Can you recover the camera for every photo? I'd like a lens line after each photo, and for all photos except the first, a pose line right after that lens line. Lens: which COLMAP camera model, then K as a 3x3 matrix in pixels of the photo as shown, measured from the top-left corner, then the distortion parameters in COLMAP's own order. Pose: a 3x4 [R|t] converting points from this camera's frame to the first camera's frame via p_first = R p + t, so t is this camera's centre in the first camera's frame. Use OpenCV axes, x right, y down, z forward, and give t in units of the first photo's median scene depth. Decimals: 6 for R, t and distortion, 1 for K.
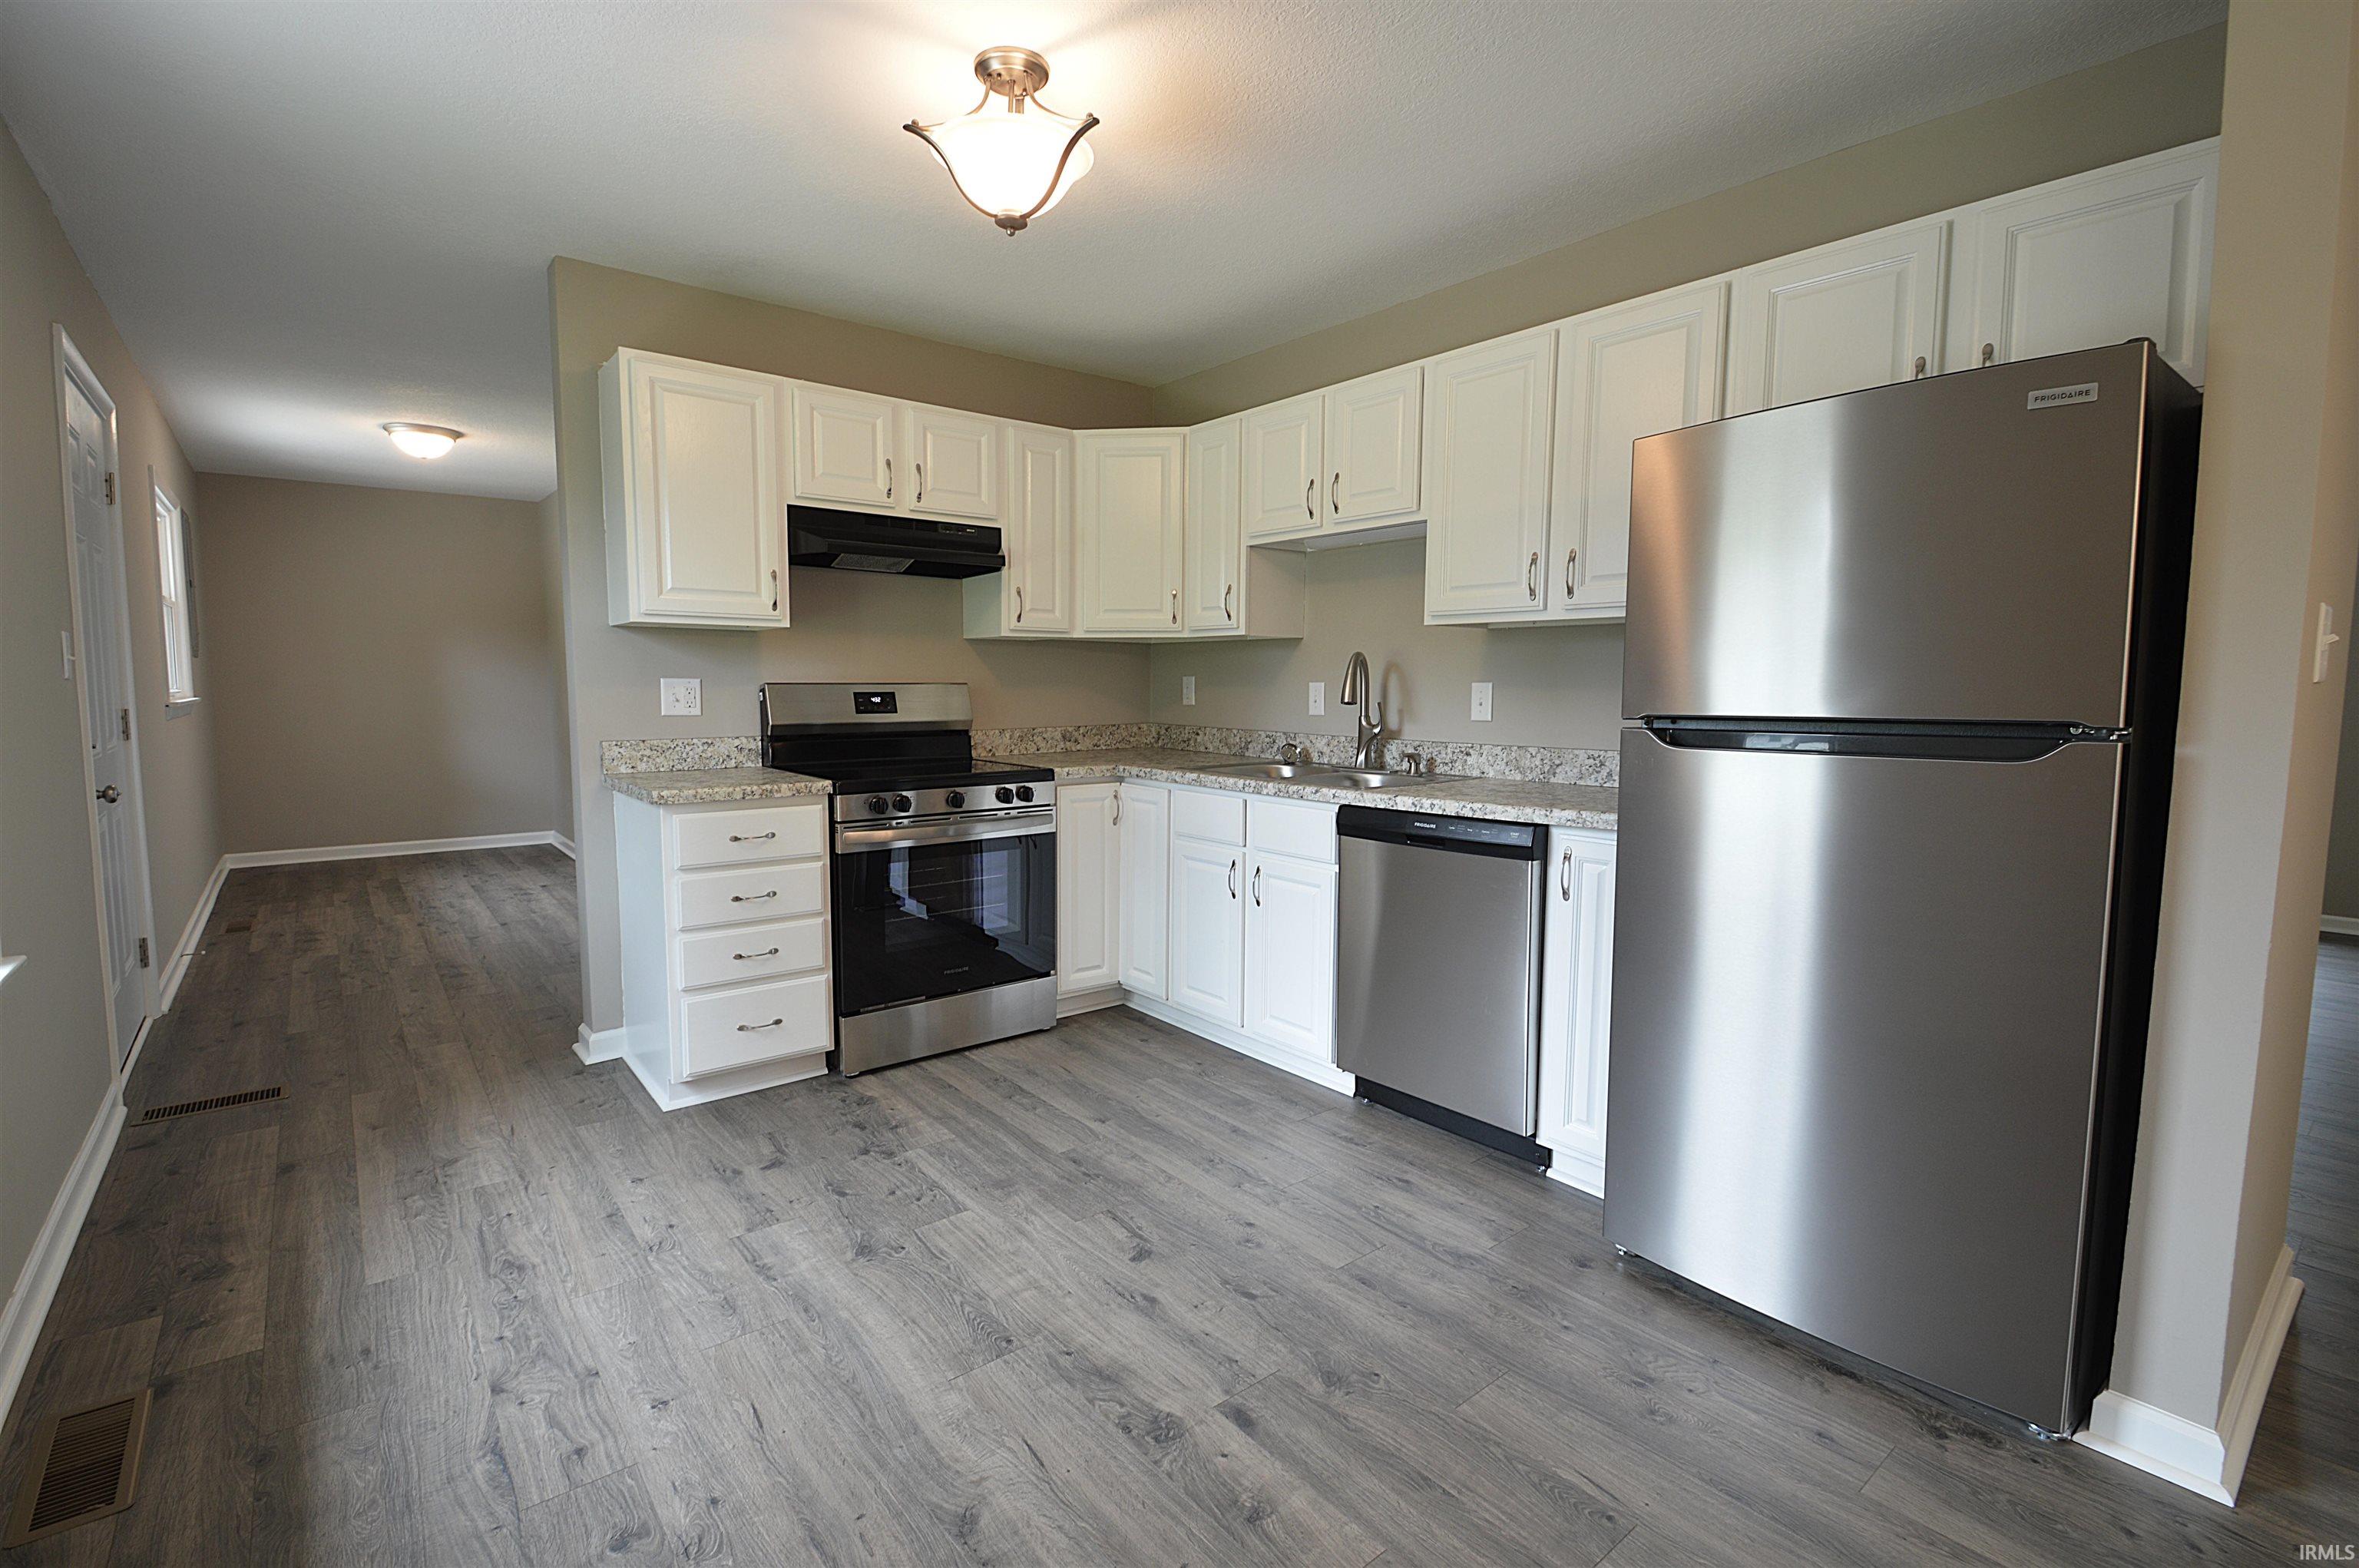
lens RADIAL K [[1054.1, 0, 1156.8], [0, 1054.1, 776.7], [0, 0, 1]] dist [0.021315, -0.023849]
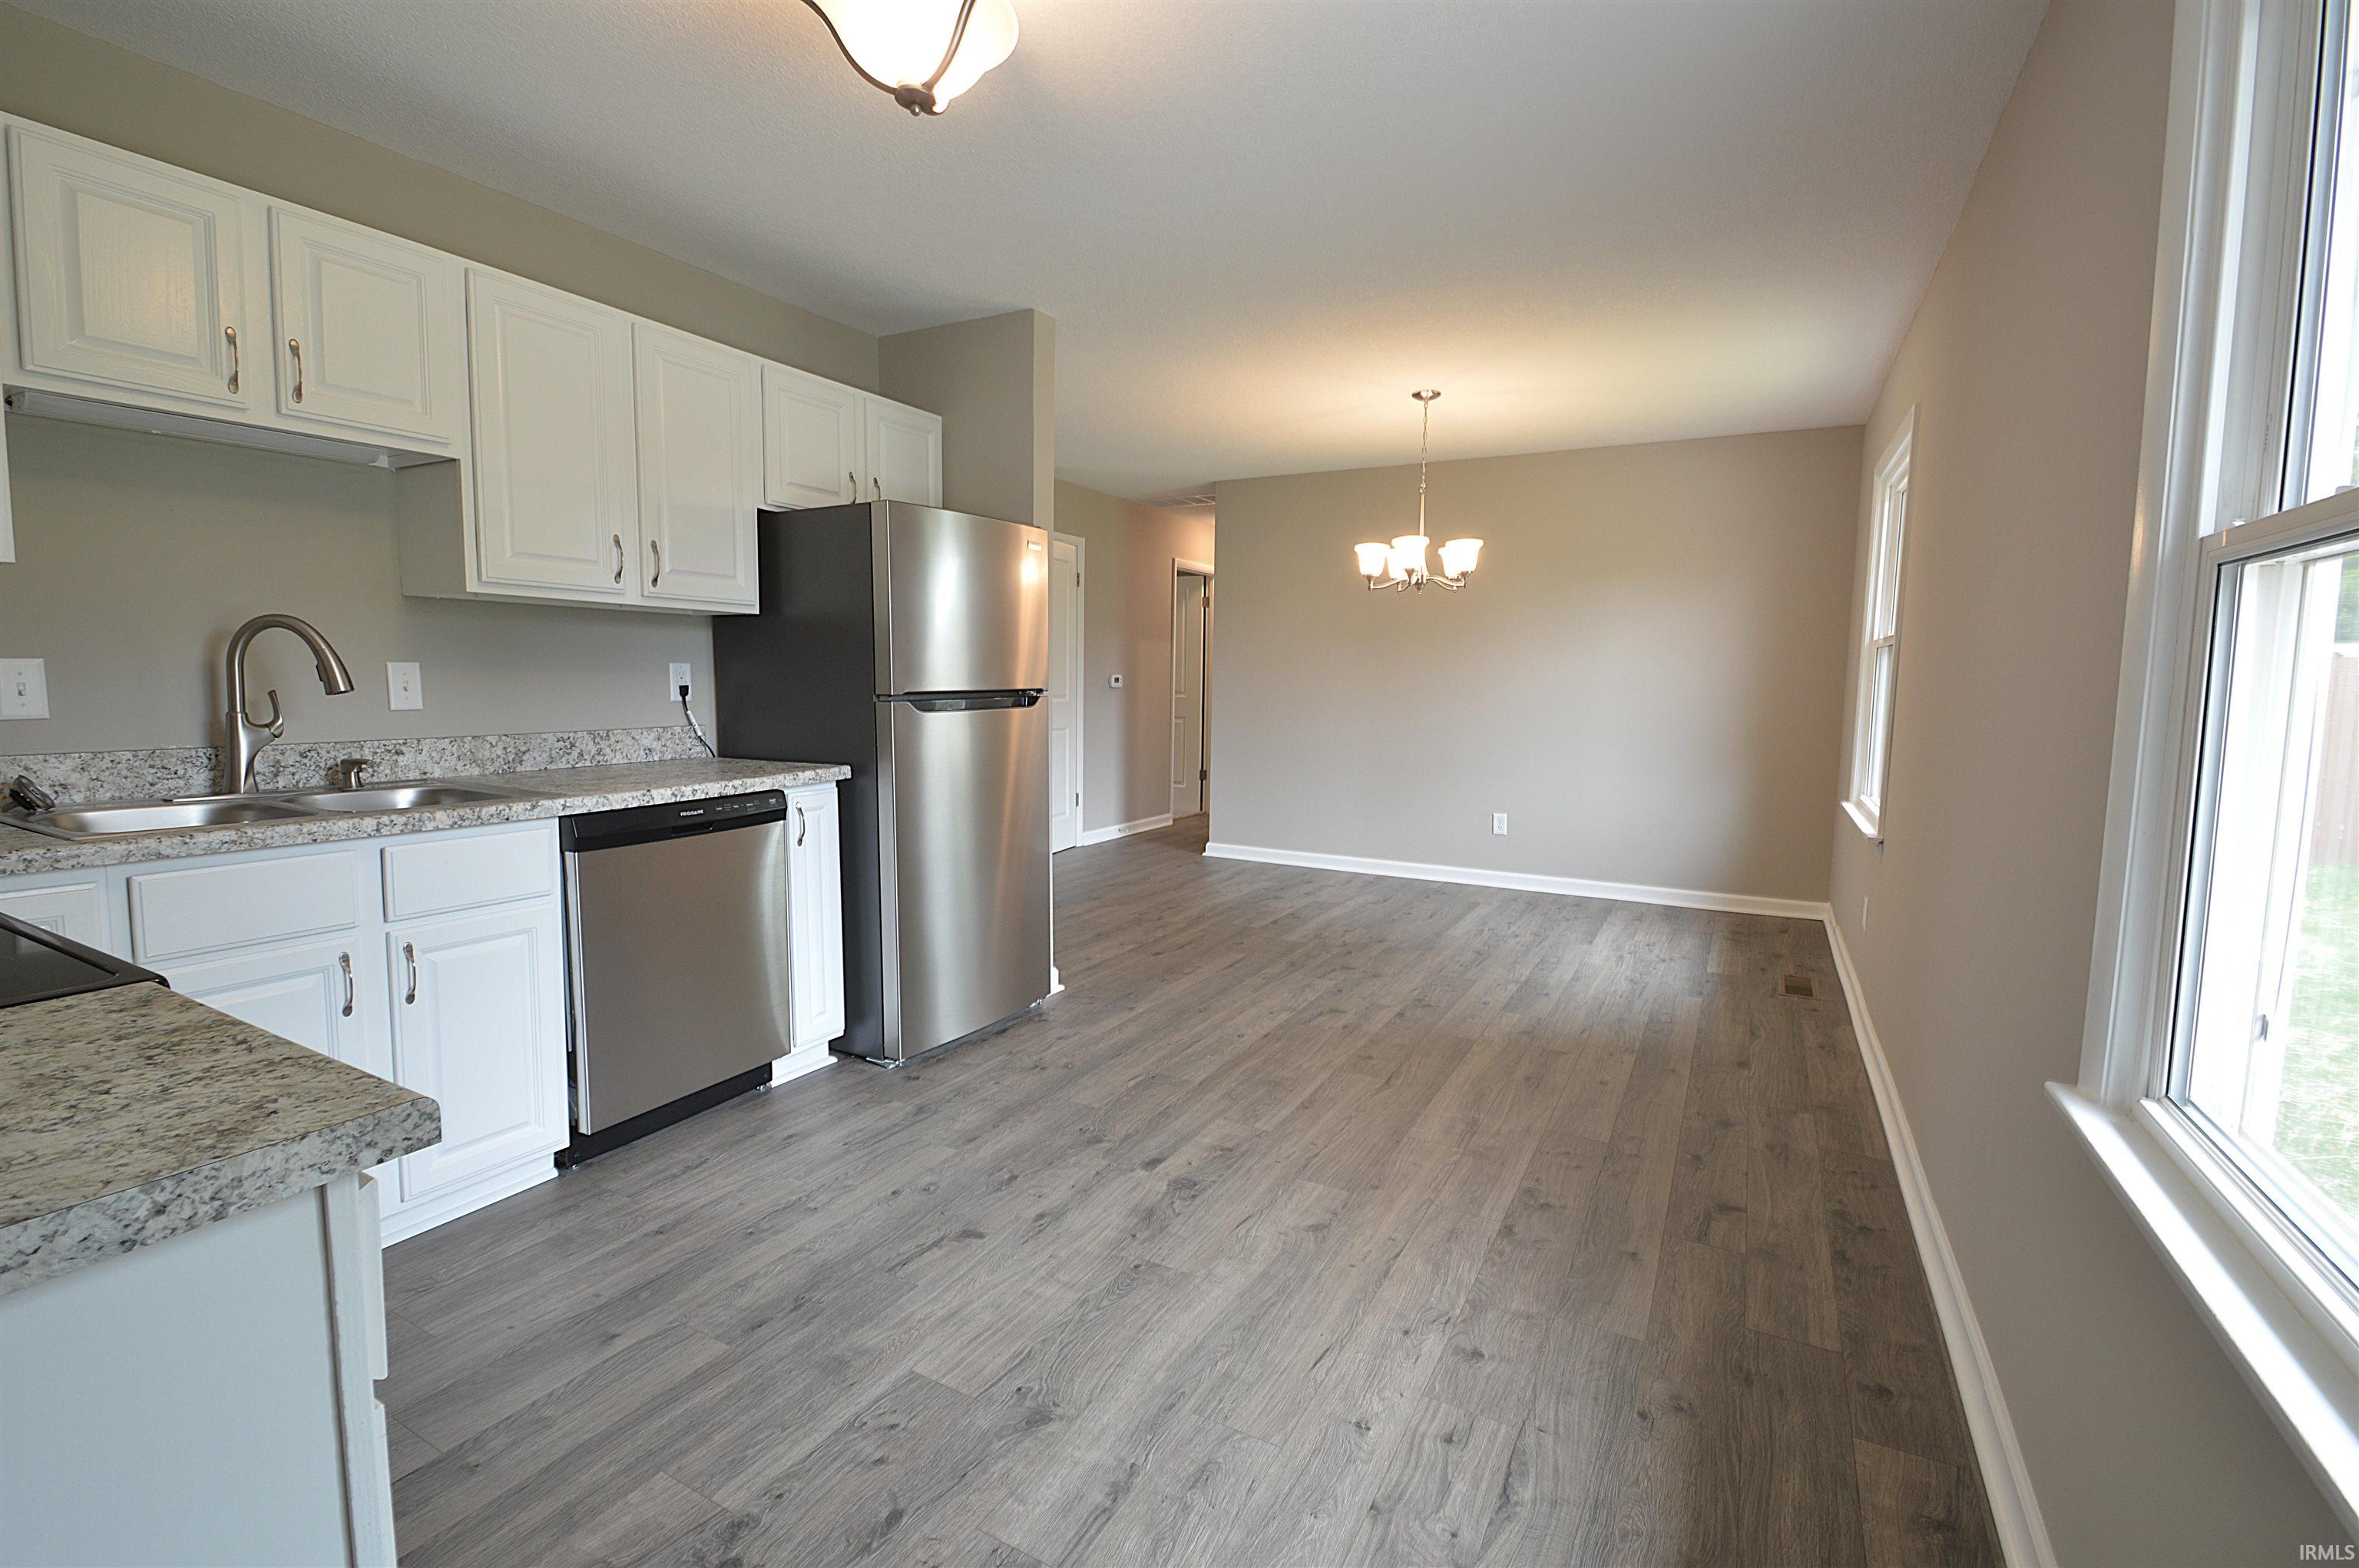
lens RADIAL K [[1054.1, 0, 1156.8], [0, 1054.1, 776.7], [0, 0, 1]] dist [0.021315, -0.023849]
pose [[-0.380105, -0.097887, 0.919749, -0.689460], [0.067331, 0.988818, 0.133064, -0.075370], [-0.922490, 0.112506, -0.369263, 0.820972]]
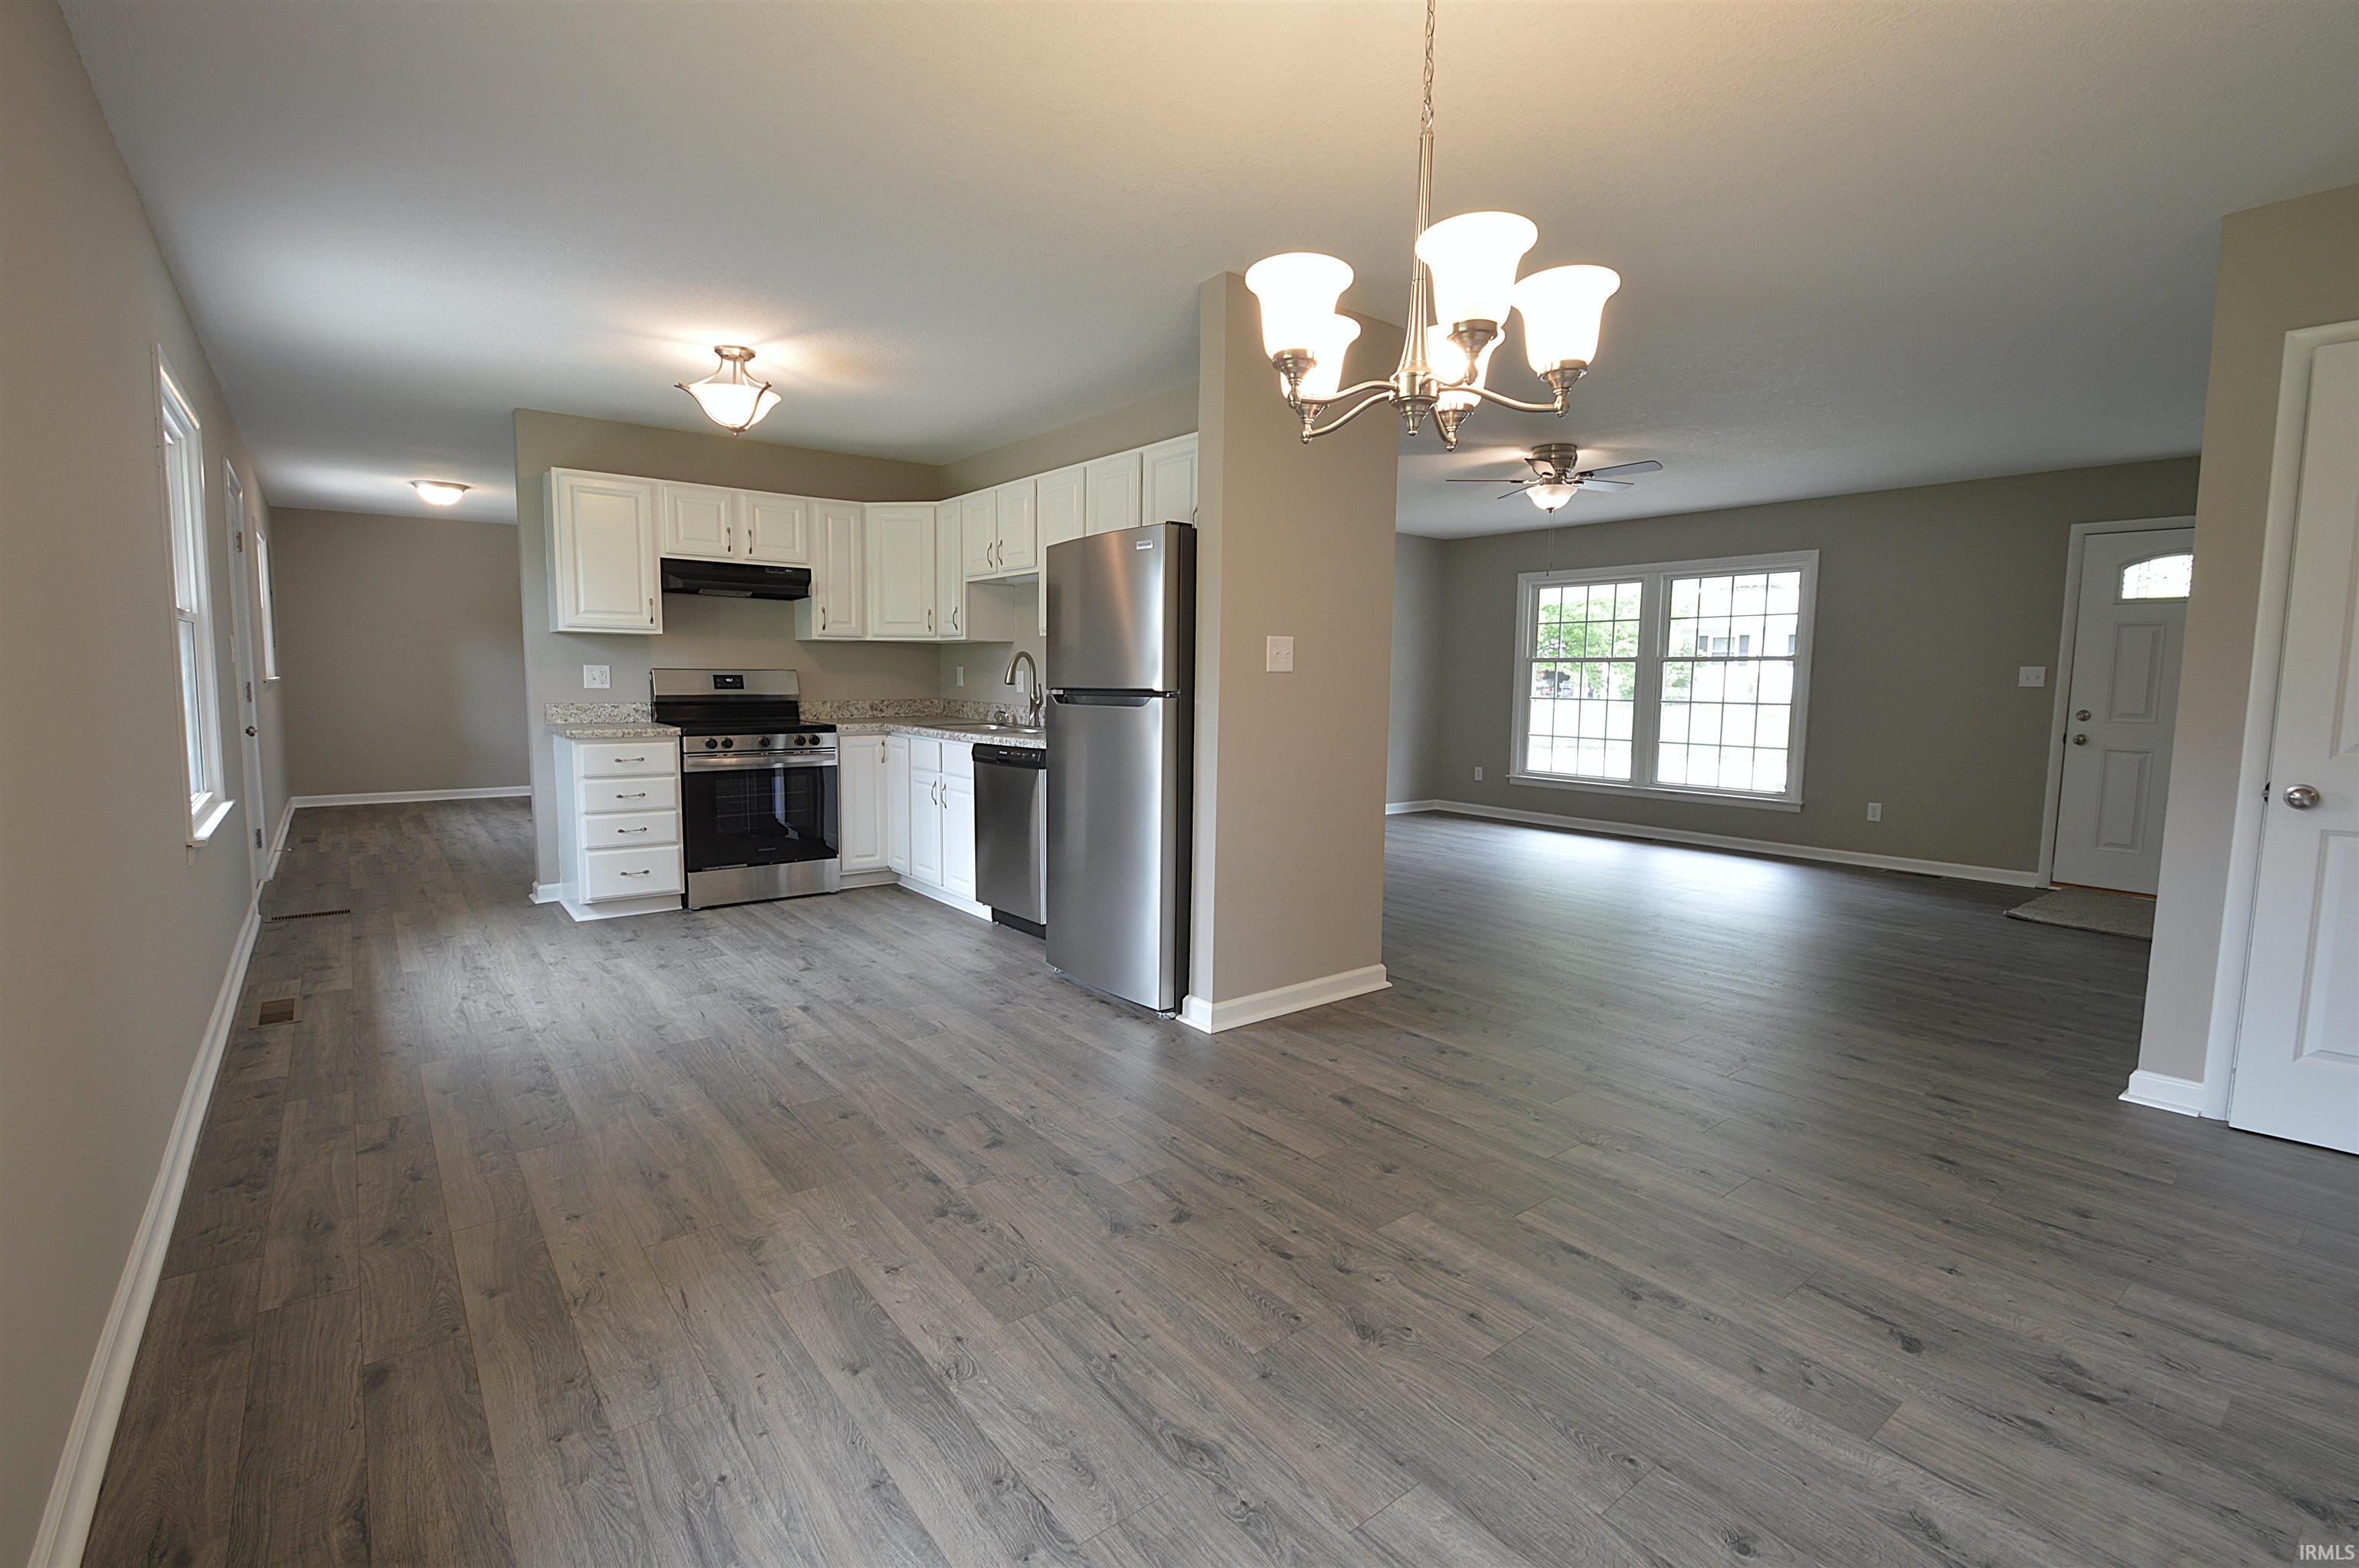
lens RADIAL K [[1054.1, 0, 1156.8], [0, 1054.1, 776.7], [0, 0, 1]] dist [0.021315, -0.023849]
pose [[0.999826, 0.008841, -0.016417, 0.457956], [-0.008701, 0.999925, 0.008599, 0.058628], [0.016492, -0.008455, 0.999828, -0.632520]]
